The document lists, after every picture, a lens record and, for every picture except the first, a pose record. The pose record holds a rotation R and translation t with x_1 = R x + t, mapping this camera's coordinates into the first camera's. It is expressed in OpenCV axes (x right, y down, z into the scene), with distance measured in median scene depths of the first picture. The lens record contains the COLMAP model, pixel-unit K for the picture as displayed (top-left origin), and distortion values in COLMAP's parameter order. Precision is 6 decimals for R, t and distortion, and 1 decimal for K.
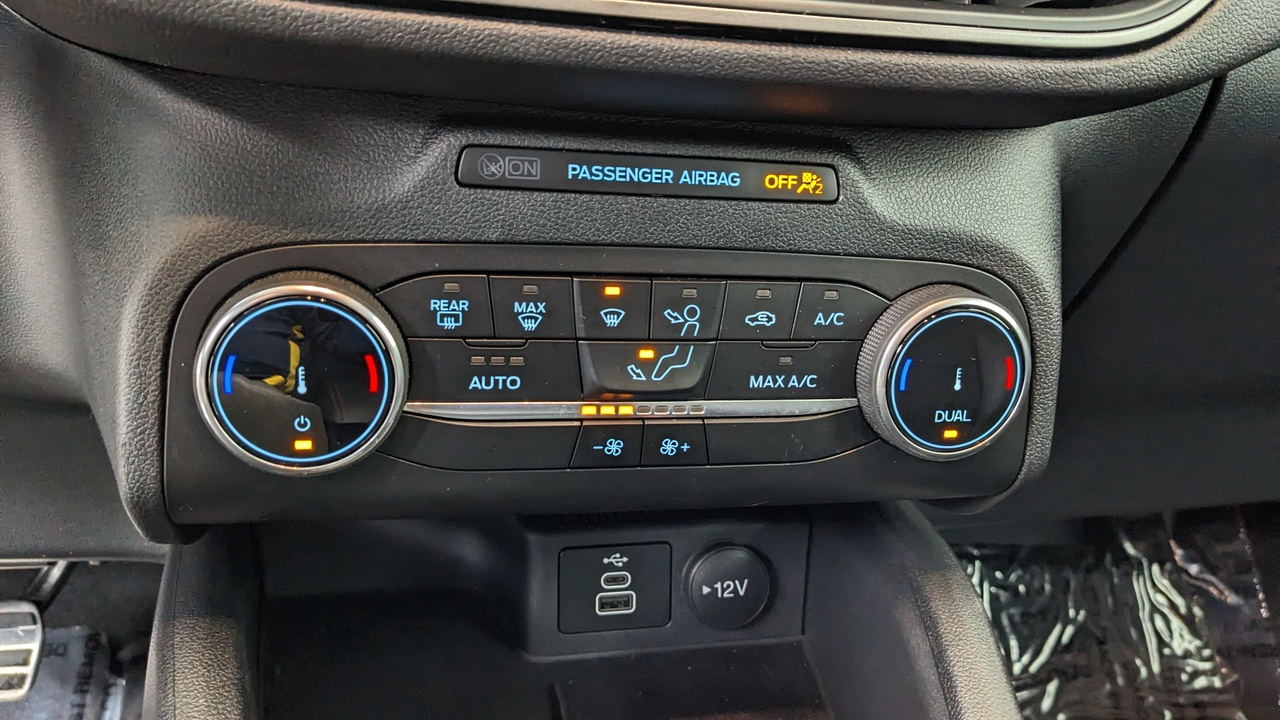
lens RADIAL K [[1020.6, 0, 640.0], [0, 1020.6, 360.0], [0, 0, 1]] dist [0.092542, -0.147811]
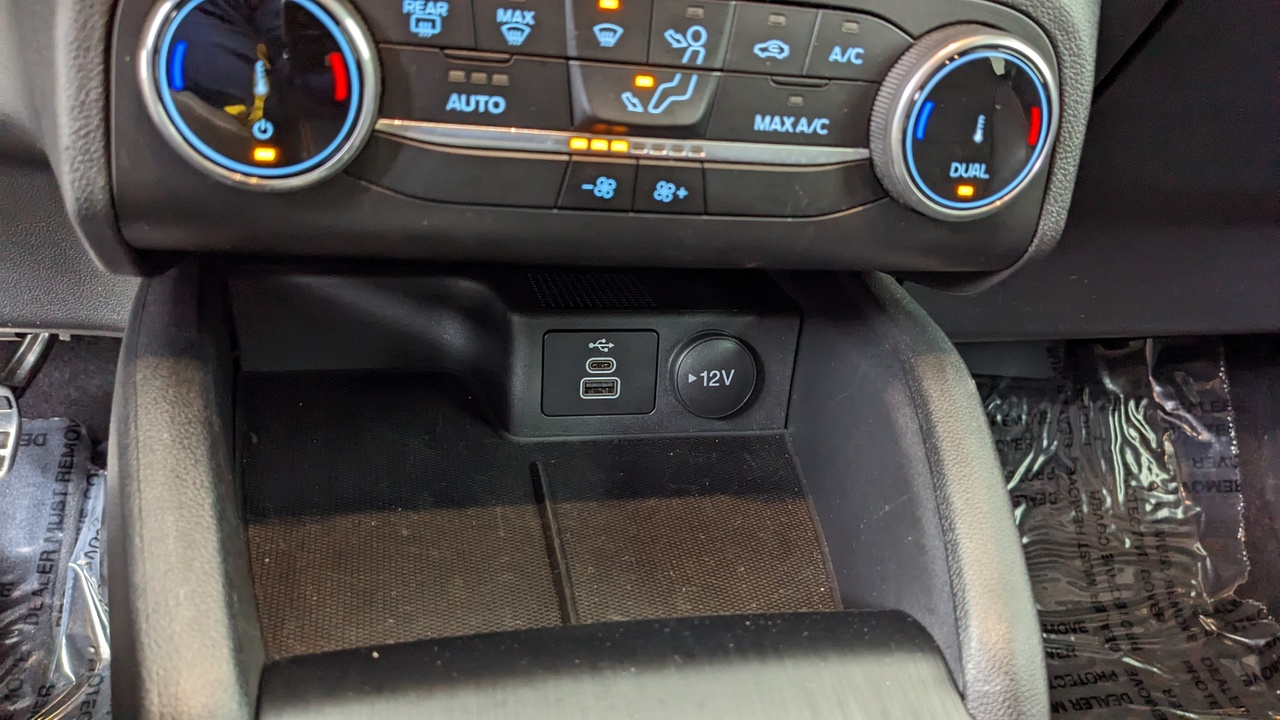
lens RADIAL K [[1014.8, 0, 646.3], [0, 1014.8, 374.1], [0, 0, 1]] dist [0.089123, -0.139279]
pose [[0.999033, 0.037858, 0.022370, -0.001976], [-0.040956, 0.986281, 0.159916, 0.093064], [-0.016009, -0.160677, 0.986877, 0.055770]]
